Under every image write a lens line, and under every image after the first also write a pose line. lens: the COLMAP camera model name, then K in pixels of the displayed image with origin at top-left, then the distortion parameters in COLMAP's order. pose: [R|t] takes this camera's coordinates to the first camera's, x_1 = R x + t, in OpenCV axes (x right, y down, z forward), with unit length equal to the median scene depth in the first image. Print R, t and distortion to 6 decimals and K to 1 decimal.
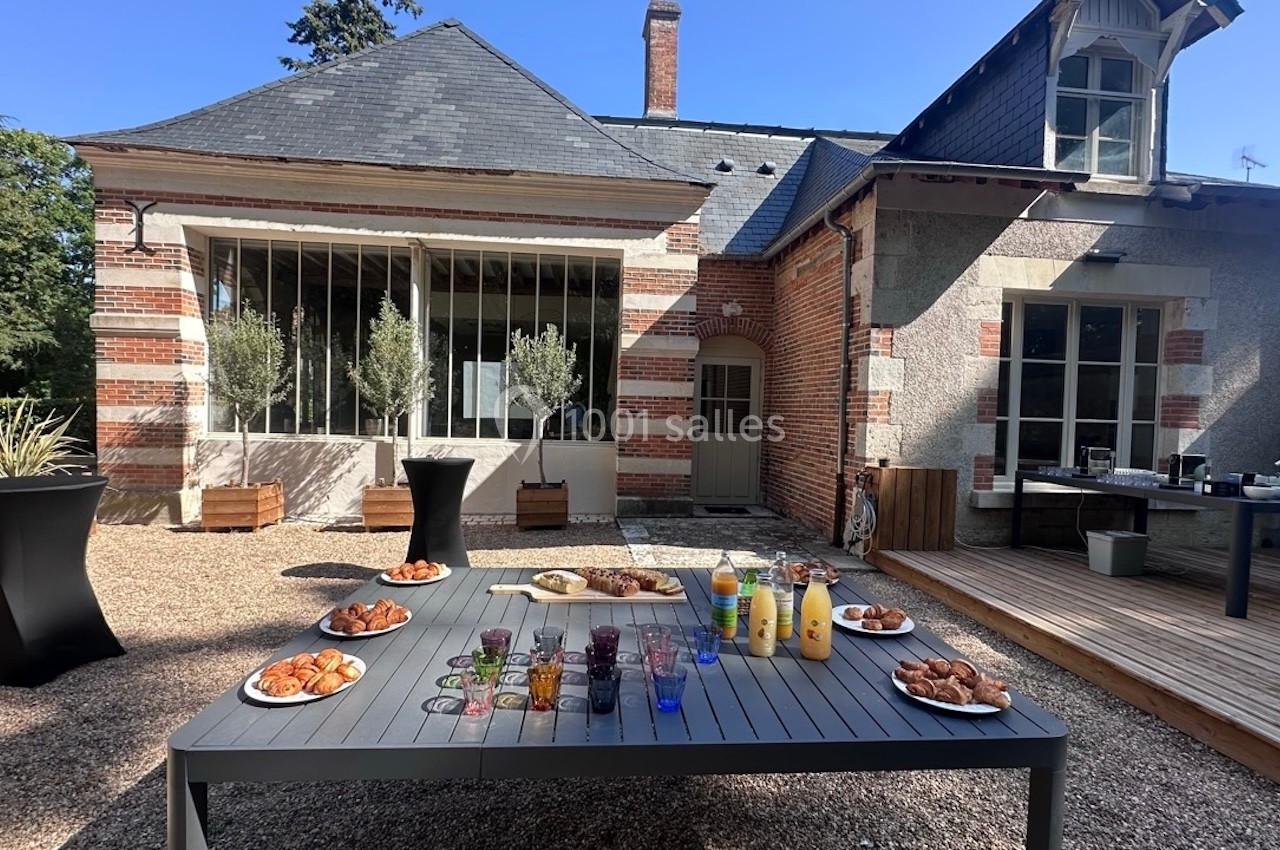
lens RADIAL K [[596.2, 0, 634.8], [0, 596.2, 424.3], [0, 0, 1]] dist [-0.004996, 0.000192]
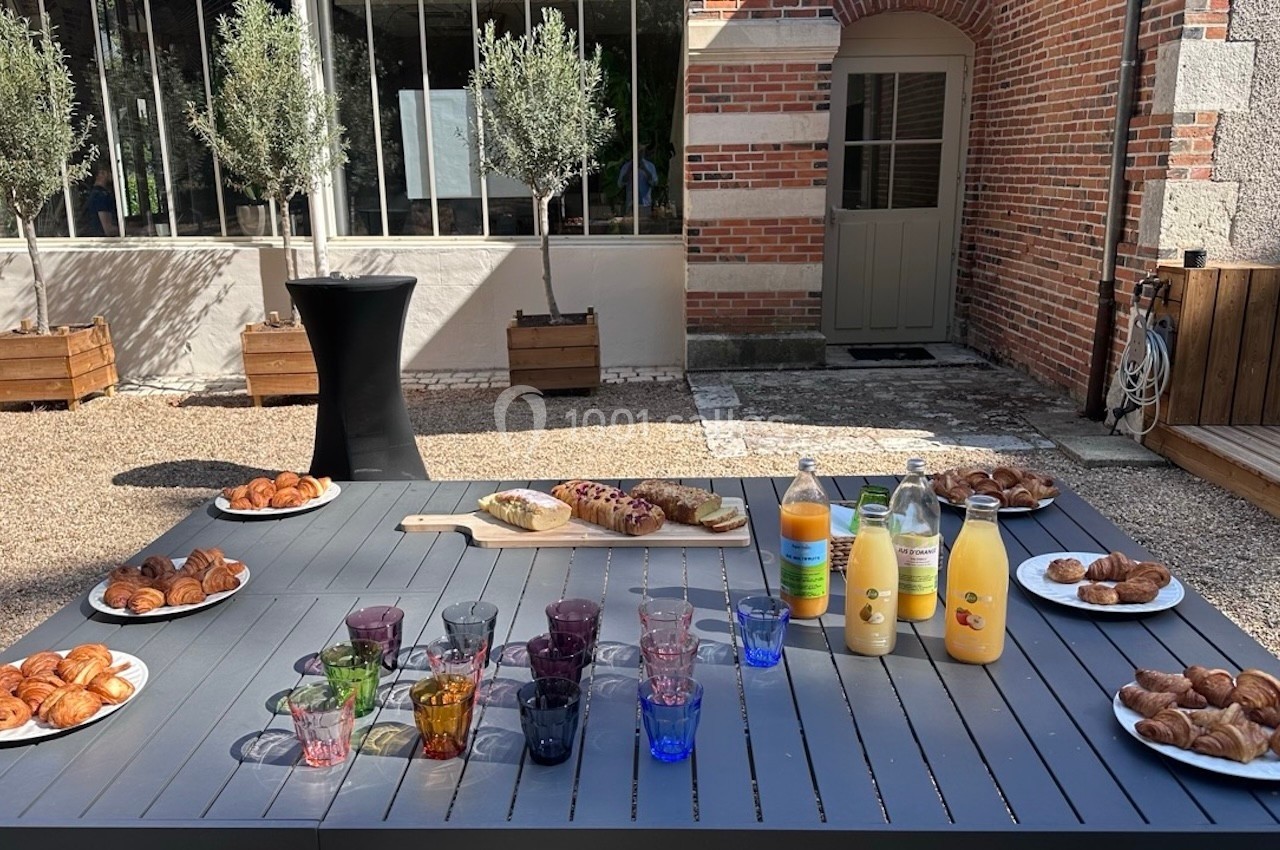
lens RADIAL K [[1050.6, 0, 639.0], [0, 1050.6, 428.8], [0, 0, 1]] dist [0.077313, -0.104844]
pose [[0.994526, -0.015044, -0.103401, 0.028847], [0.037030, 0.976099, 0.214150, -0.005084], [0.097708, -0.216806, 0.971313, 0.026498]]
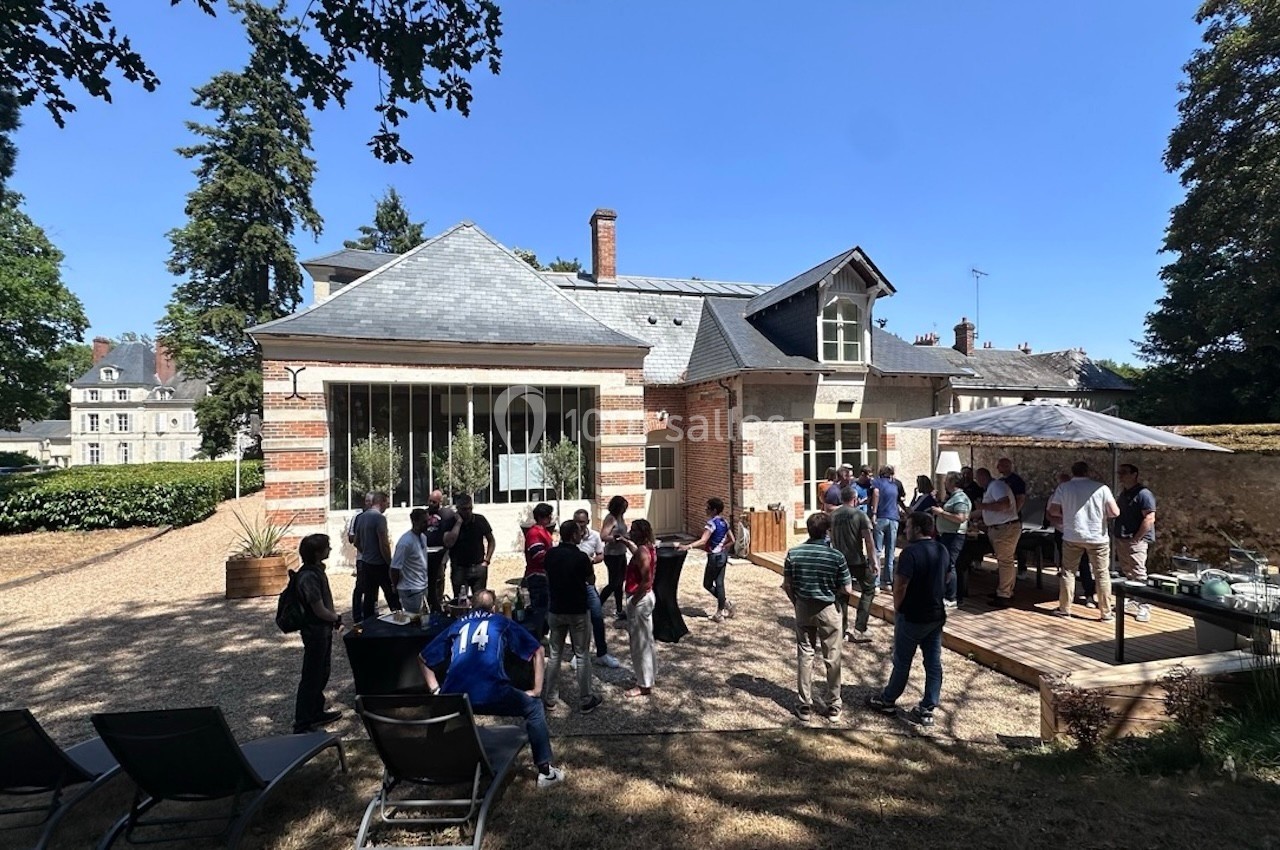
lens RADIAL K [[602.0, 0, 640.1], [0, 602.0, 425.3], [0, 0, 1]] dist [-0.003572, -0.000328]
pose [[0.978775, -0.037986, 0.201385, -0.289254], [0.044706, 0.998581, -0.028924, -0.145451], [-0.200000, 0.037313, 0.979085, -0.762314]]
